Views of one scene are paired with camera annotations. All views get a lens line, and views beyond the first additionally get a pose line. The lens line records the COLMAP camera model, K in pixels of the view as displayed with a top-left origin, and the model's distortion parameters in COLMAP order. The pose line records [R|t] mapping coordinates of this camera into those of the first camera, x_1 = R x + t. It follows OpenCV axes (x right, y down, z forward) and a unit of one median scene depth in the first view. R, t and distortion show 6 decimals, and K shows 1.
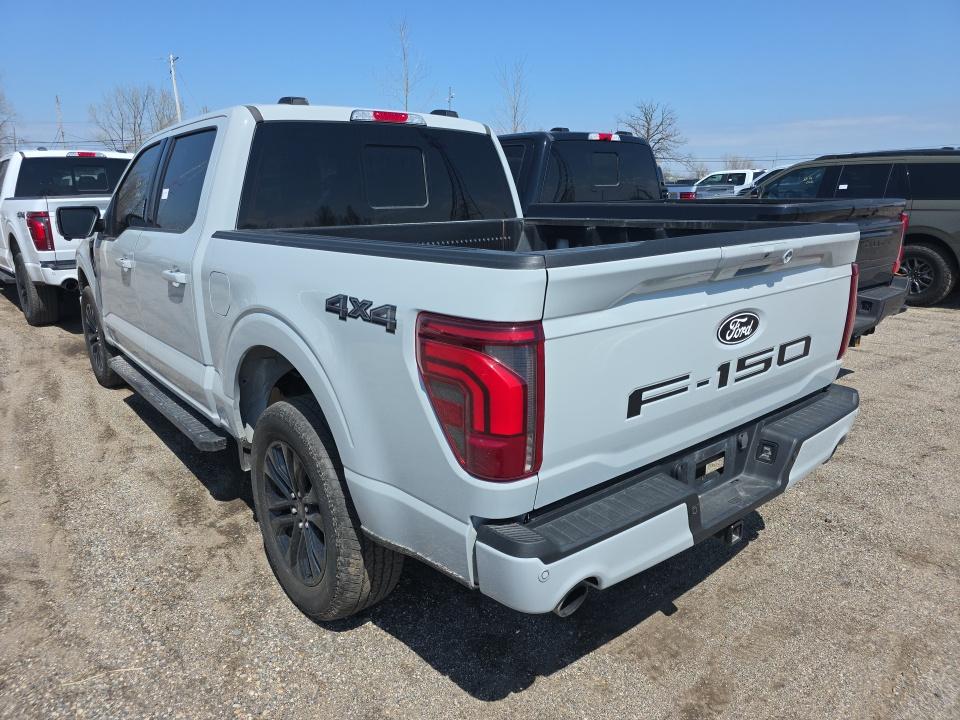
lens RADIAL K [[645.7, 0, 480.0], [0, 645.7, 360.0], [0, 0, 1]] dist [0.050825, -0.045032]
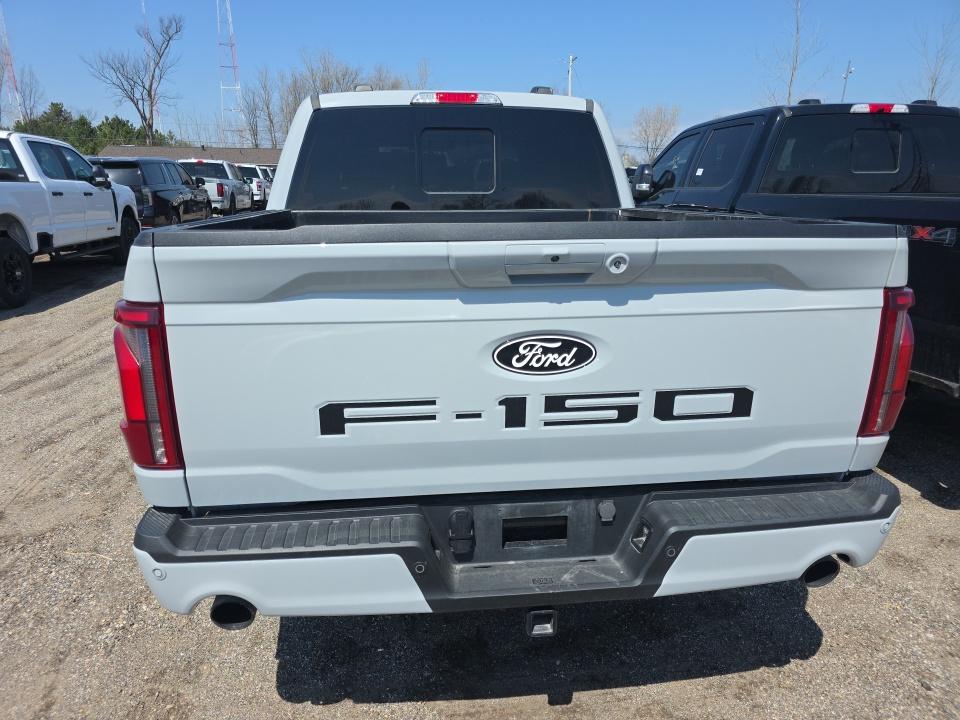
lens RADIAL K [[649.2, 0, 470.5], [0, 649.2, 366.1], [0, 0, 1]] dist [0.049385, -0.056682]
pose [[0.840131, 0.153152, -0.520312, 0.643402], [-0.143514, 0.987885, 0.059052, -0.060957], [0.523053, 0.025061, 0.851932, 0.286454]]
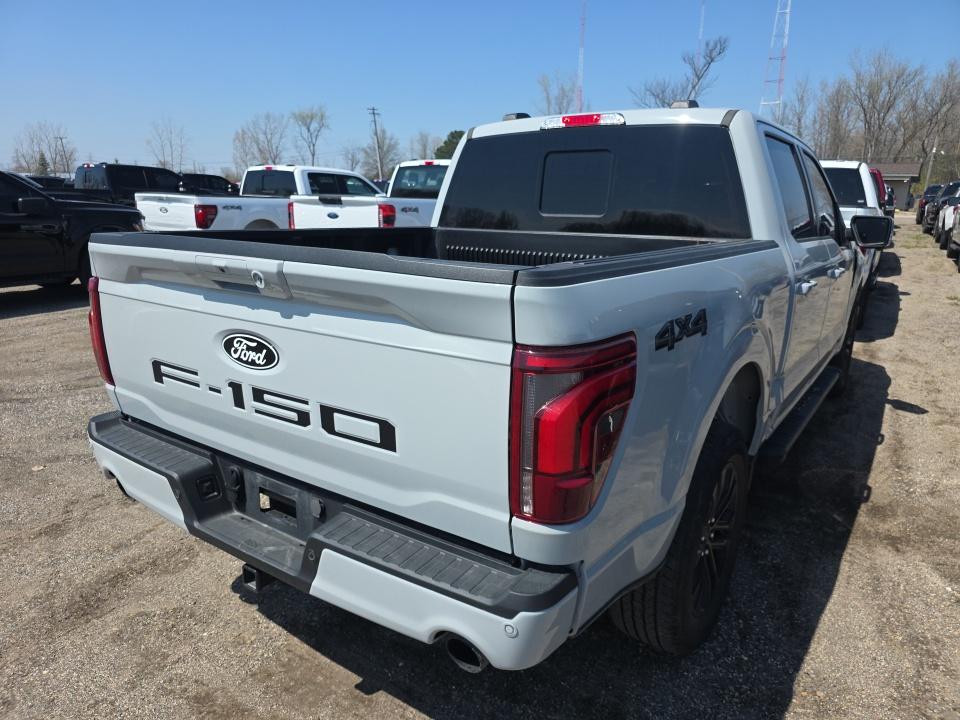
lens RADIAL K [[646.3, 0, 480.3], [0, 646.3, 373.6], [0, 0, 1]] dist [0.058979, -0.038032]
pose [[0.269868, 0.262734, -0.926360, 1.180370], [-0.258913, 0.946423, 0.192997, -0.245446], [0.927435, 0.187763, 0.323434, 0.906362]]
